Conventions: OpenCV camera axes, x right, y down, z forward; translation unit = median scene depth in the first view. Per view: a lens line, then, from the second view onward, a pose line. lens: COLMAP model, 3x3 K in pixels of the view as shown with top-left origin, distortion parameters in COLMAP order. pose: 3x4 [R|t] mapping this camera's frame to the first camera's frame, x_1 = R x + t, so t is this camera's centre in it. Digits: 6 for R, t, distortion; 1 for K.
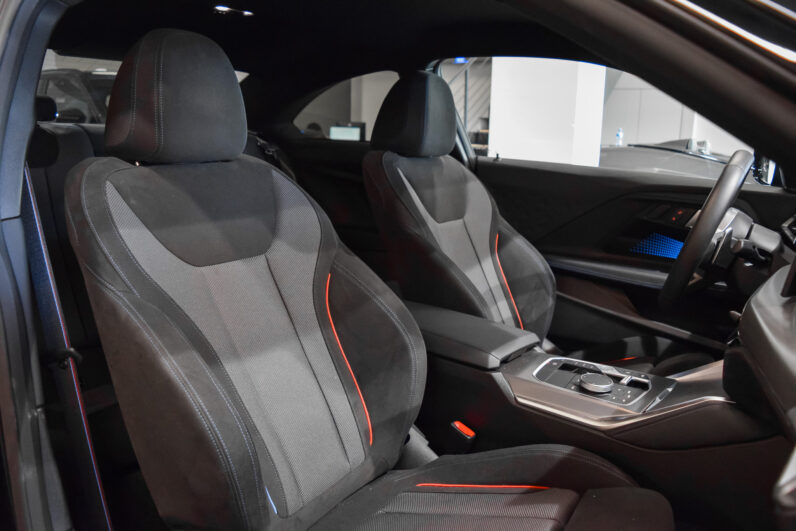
lens RADIAL K [[622.6, 0, 394.4], [0, 622.6, 267.4], [0, 0, 1]] dist [-0.091226, 0.013658]
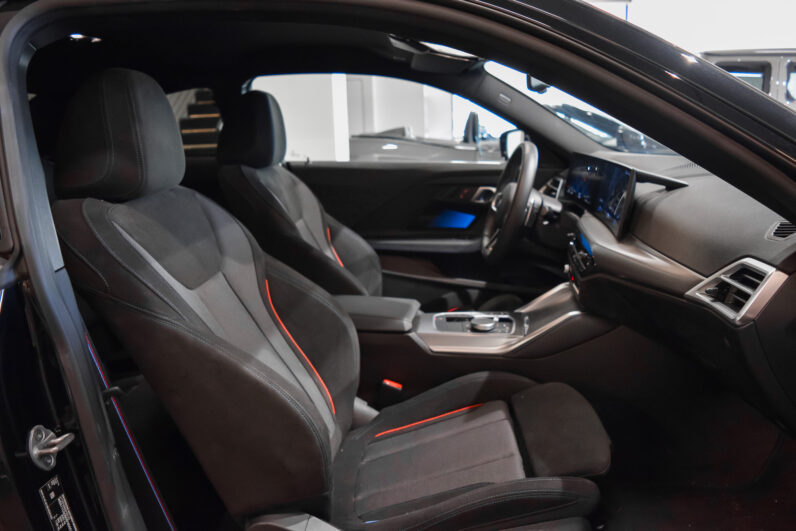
lens RADIAL K [[622.6, 0, 397.0], [0, 622.6, 270.9], [0, 0, 1]] dist [-0.091226, 0.013658]
pose [[0.864270, -0.165780, 0.474925, -0.432842], [0.157133, 0.985862, 0.058180, -0.033912], [-0.477856, 0.024343, 0.878101, -0.102834]]
